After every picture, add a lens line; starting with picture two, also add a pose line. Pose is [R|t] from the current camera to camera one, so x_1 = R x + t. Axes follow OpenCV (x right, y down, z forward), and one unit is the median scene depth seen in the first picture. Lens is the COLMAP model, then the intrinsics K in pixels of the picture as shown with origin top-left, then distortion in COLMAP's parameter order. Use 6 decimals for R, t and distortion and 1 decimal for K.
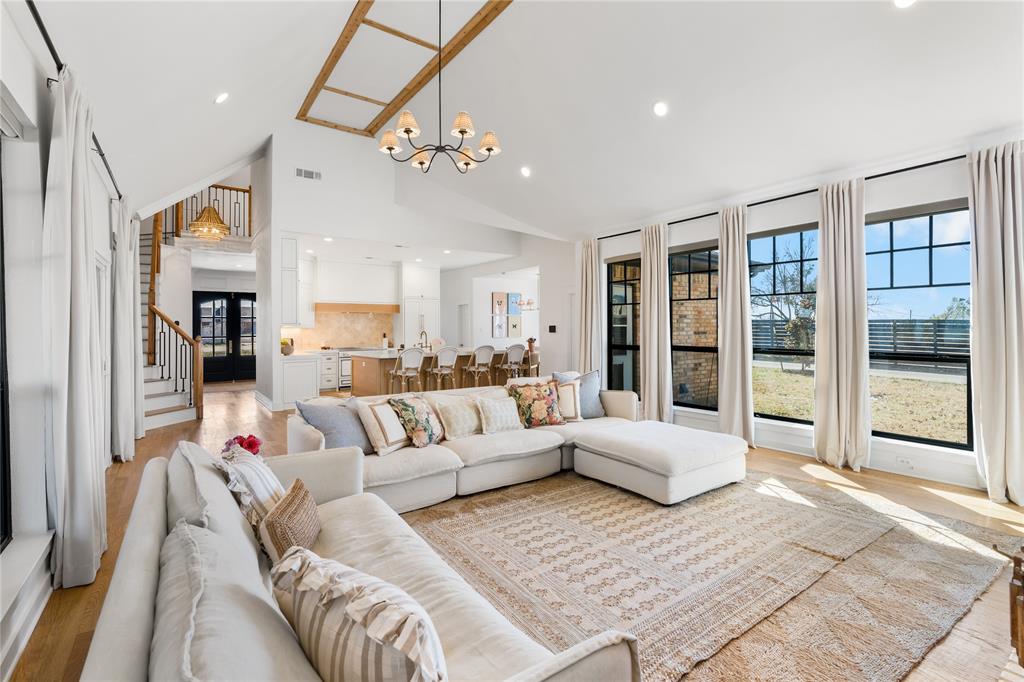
lens RADIAL K [[465.9, 0, 525.6], [0, 465.9, 323.0], [0, 0, 1]] dist [-0.007366, 0.003383]
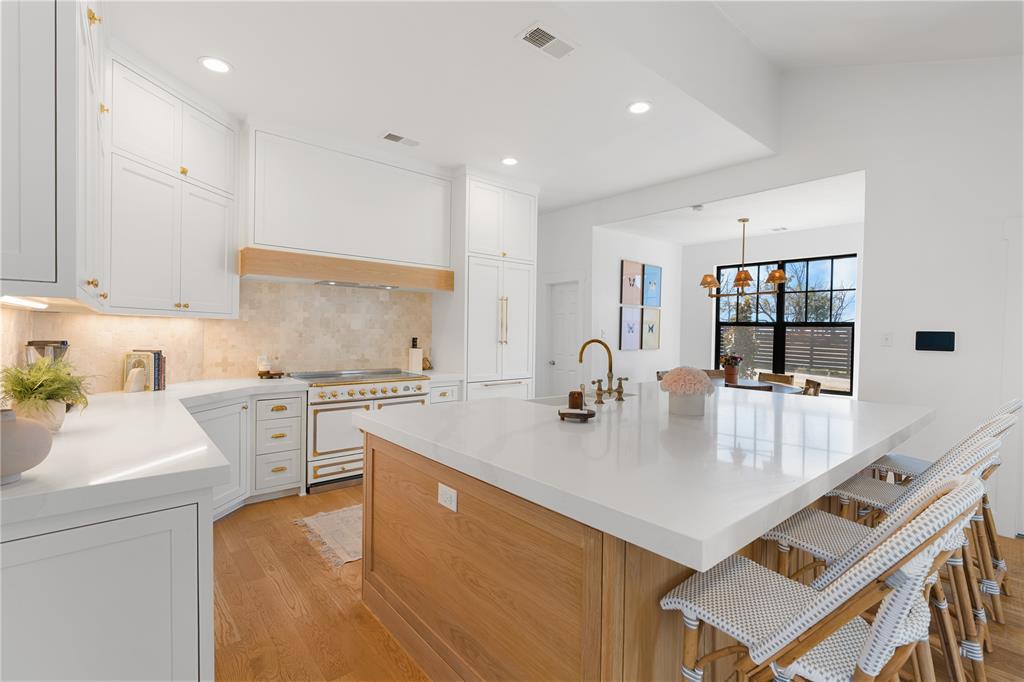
lens RADIAL K [[465.9, 0, 520.1], [0, 465.9, 339.4], [0, 0, 1]] dist [-0.007366, 0.003383]
pose [[0.996944, 0.023524, 0.074496, -0.267015], [-0.025873, 0.999193, 0.030737, 0.008621], [-0.073713, -0.032571, 0.996748, 0.634477]]
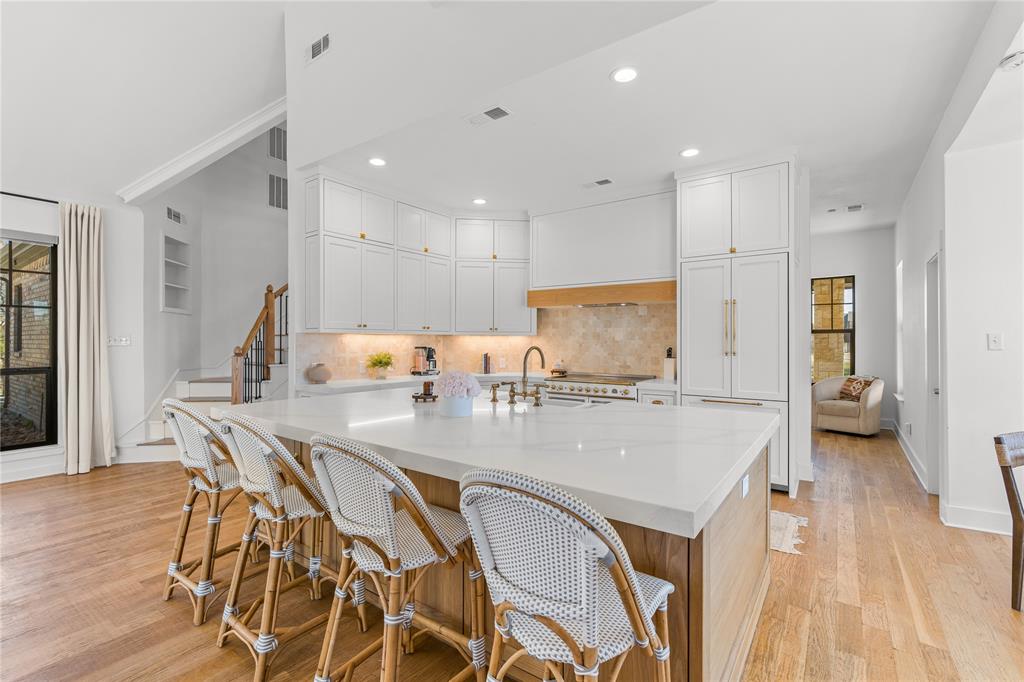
lens RADIAL K [[465.9, 0, 512.7], [0, 465.9, 338.8], [0, 0, 1]] dist [-0.007366, 0.003383]
pose [[0.307183, 0.006505, -0.951628, 0.084151], [0.009568, 0.999905, 0.009923, 0.008195], [0.951603, -0.012153, 0.307091, 0.807292]]
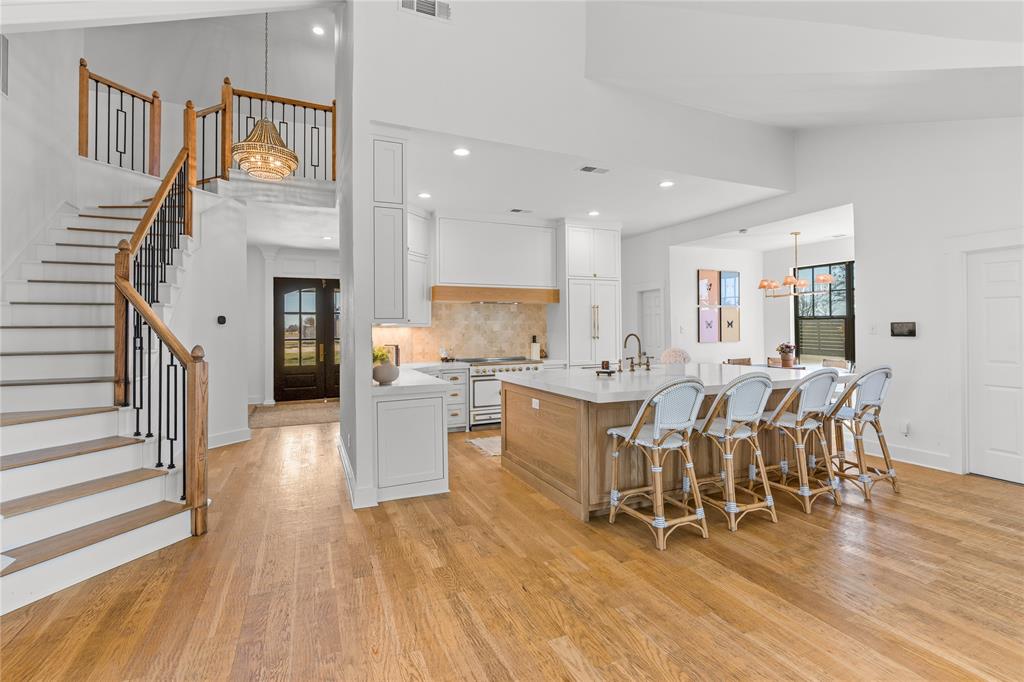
lens RADIAL K [[465.9, 0, 525.5], [0, 465.9, 324.9], [0, 0, 1]] dist [-0.007366, 0.003383]
pose [[0.979638, -0.002095, -0.200760, -0.211248], [0.003267, 0.999980, 0.005506, 0.004323], [0.200745, -0.006049, 0.979625, 0.429082]]
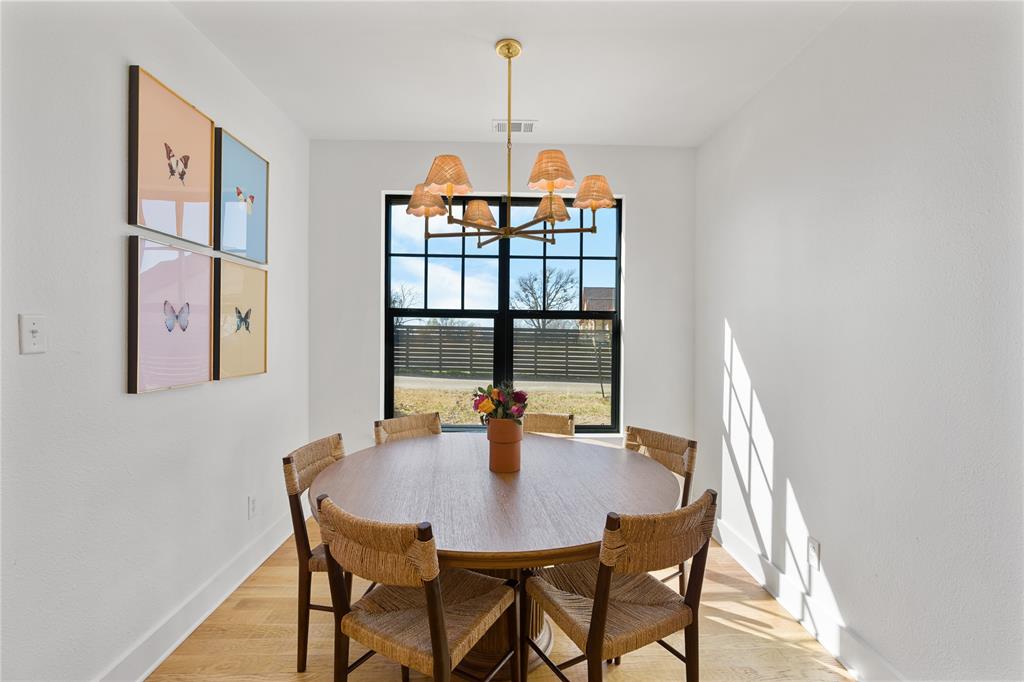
lens RADIAL K [[465.9, 0, 516.1], [0, 465.9, 336.9], [0, 0, 1]] dist [-0.007366, 0.003383]
pose [[0.596152, 0.010199, 0.802807, -0.140573], [-0.021202, 0.999771, 0.003043, 0.014138], [-0.802592, -0.018835, 0.596231, 1.027656]]
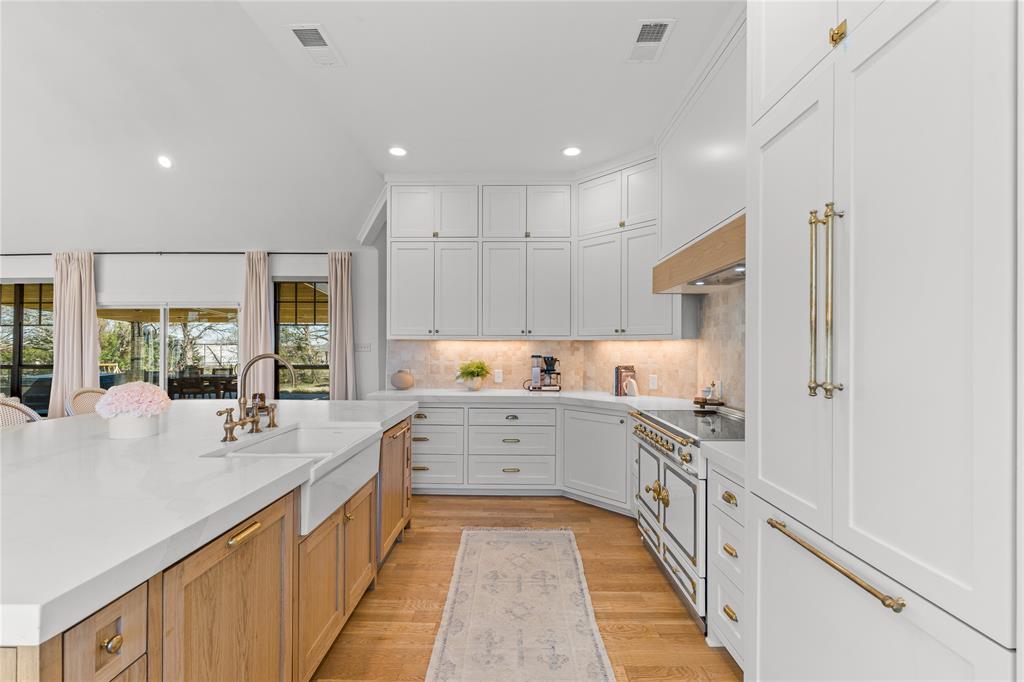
lens RADIAL K [[465.9, 0, 508.7], [0, 465.9, 356.3], [0, 0, 1]] dist [-0.007366, 0.003383]
pose [[-0.608554, 0.021993, -0.793208, -0.101331], [0.013292, 0.999758, 0.017522, 0.014721], [0.793401, 0.000120, -0.608699, 1.124704]]
